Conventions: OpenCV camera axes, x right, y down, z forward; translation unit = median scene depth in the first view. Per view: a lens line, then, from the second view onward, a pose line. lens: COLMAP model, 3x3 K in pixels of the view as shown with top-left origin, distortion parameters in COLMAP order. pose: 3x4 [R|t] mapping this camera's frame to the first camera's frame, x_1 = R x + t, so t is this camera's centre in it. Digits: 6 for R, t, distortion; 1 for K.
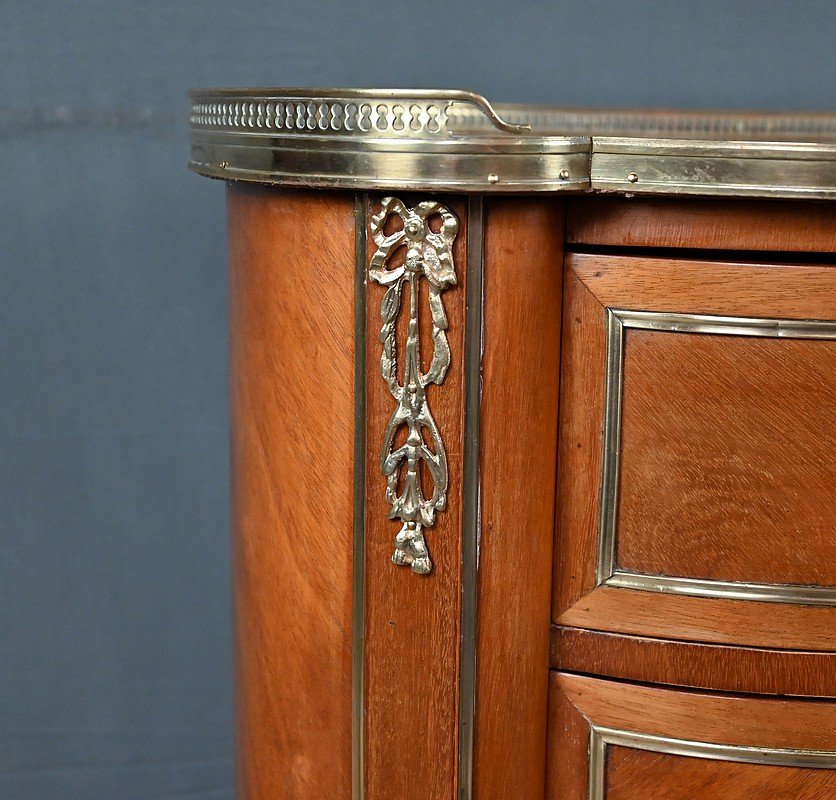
lens RADIAL K [[1338.1, 0, 452.0], [0, 1338.1, 453.7], [0, 0, 1]] dist [0.069920, 0.000000]
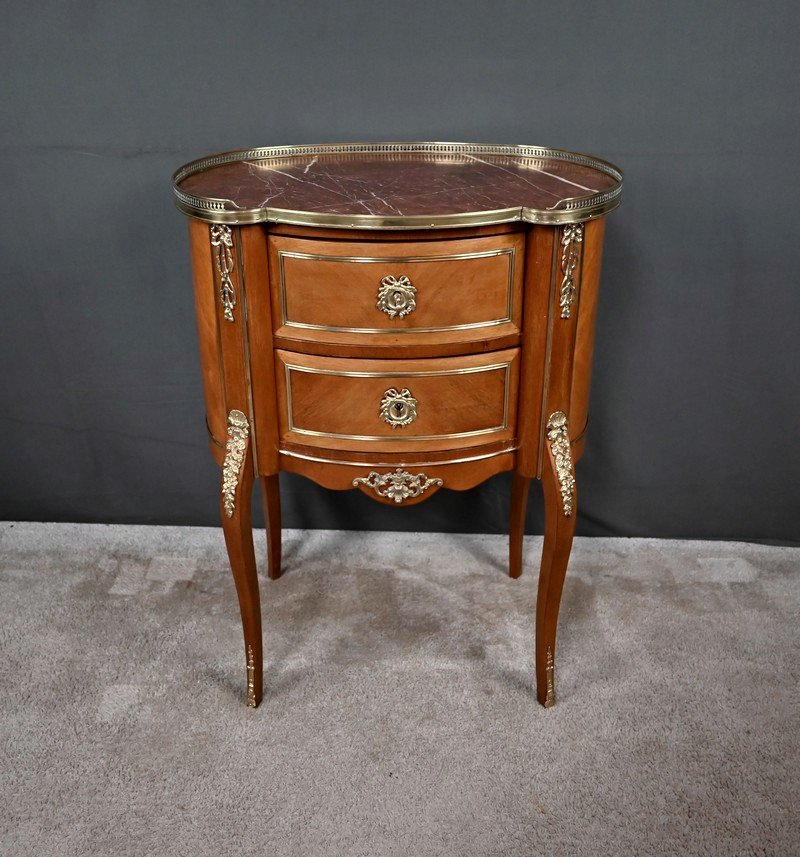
lens RADIAL K [[1003.0, 0, 399.7], [0, 1003.0, 422.4], [0, 0, 1]] dist [0.011249, 0.000000]
pose [[0.993069, 0.026319, -0.114549, 0.774580], [-0.001201, 0.976828, 0.214021, -0.237116], [0.117527, -0.212400, 0.970089, -1.731162]]
